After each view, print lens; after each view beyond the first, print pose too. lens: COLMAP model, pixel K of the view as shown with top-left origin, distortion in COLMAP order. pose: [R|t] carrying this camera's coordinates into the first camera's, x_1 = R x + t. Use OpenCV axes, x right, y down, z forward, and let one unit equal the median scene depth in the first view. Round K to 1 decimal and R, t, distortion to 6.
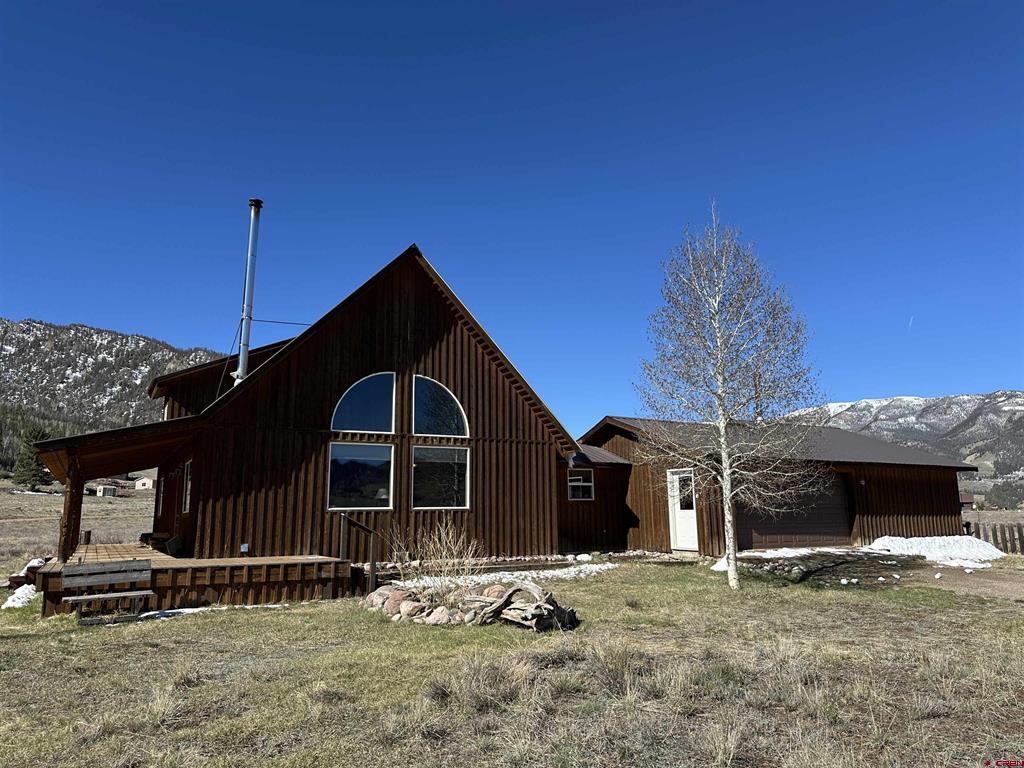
lens RADIAL K [[719.2, 0, 520.1], [0, 719.2, 382.9], [0, 0, 1]] dist [0.039731, -0.001595]
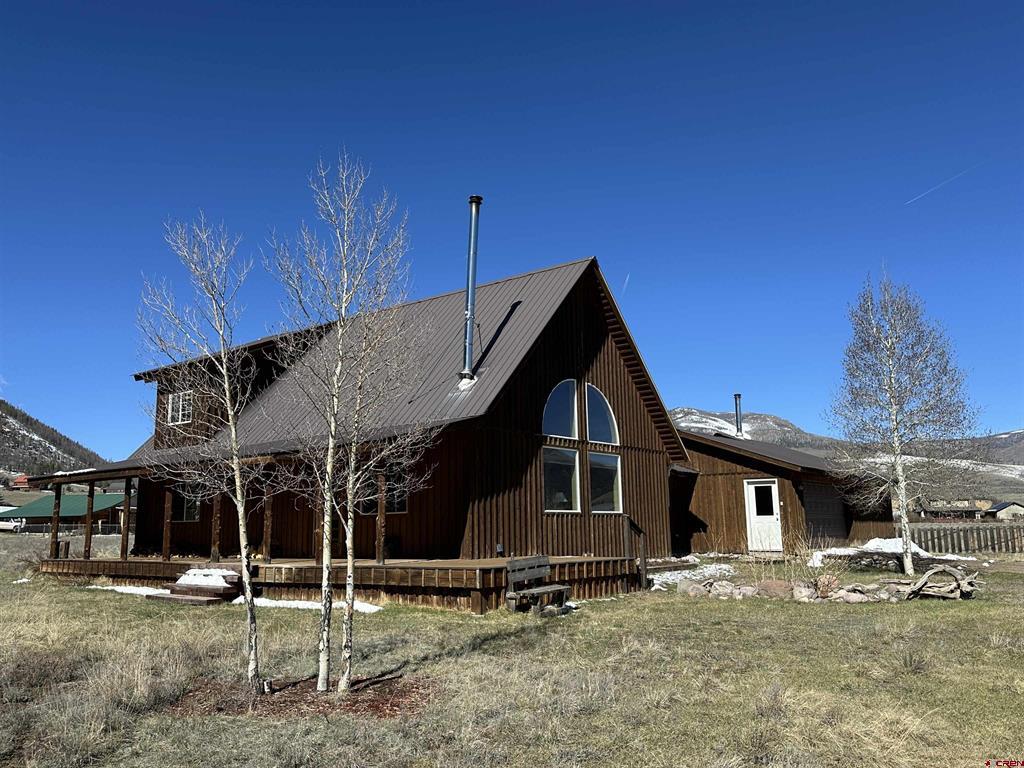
lens RADIAL K [[819.1, 0, 511.0], [0, 819.1, 379.3], [0, 0, 1]] dist [0.032970, -0.013157]
pose [[0.927194, 0.065668, 0.368780, -0.695225], [-0.065940, 0.997753, -0.011881, 0.004915], [-0.368731, -0.013302, 0.929441, -0.053337]]
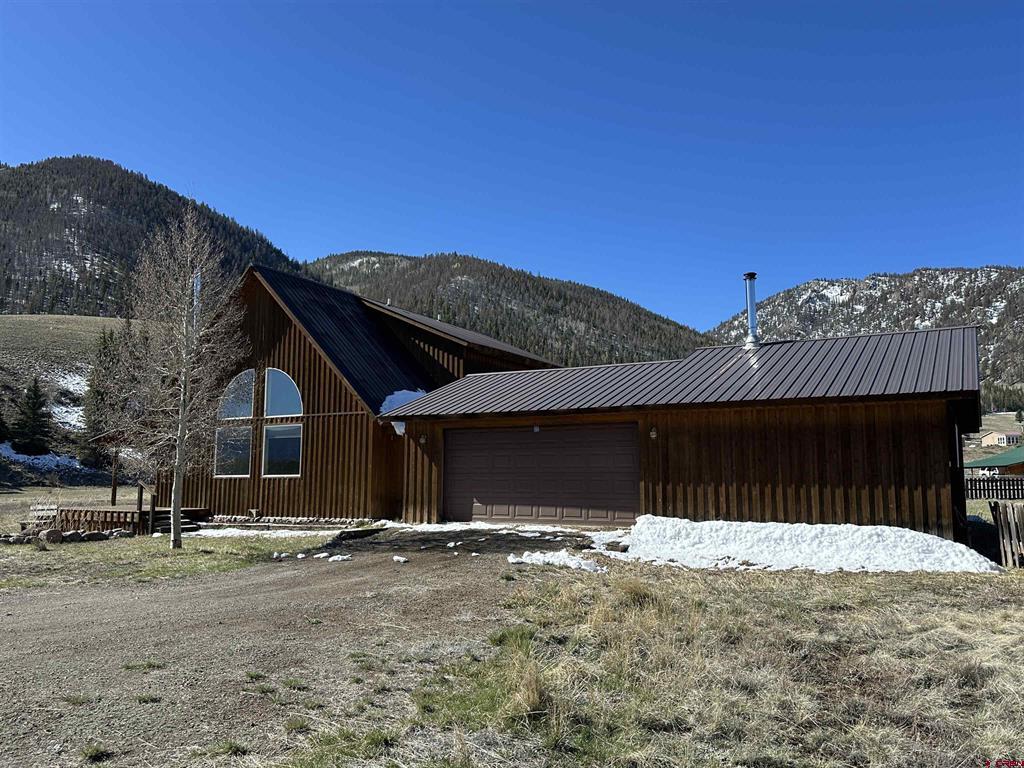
lens RADIAL K [[819.1, 0, 511.0], [0, 819.1, 387.7], [0, 0, 1]] dist [0.032970, -0.013157]
pose [[0.520885, -0.090642, -0.848801, 1.220766], [0.153472, 0.988088, -0.011335, 0.097906], [0.839717, -0.124363, 0.528592, 0.586842]]
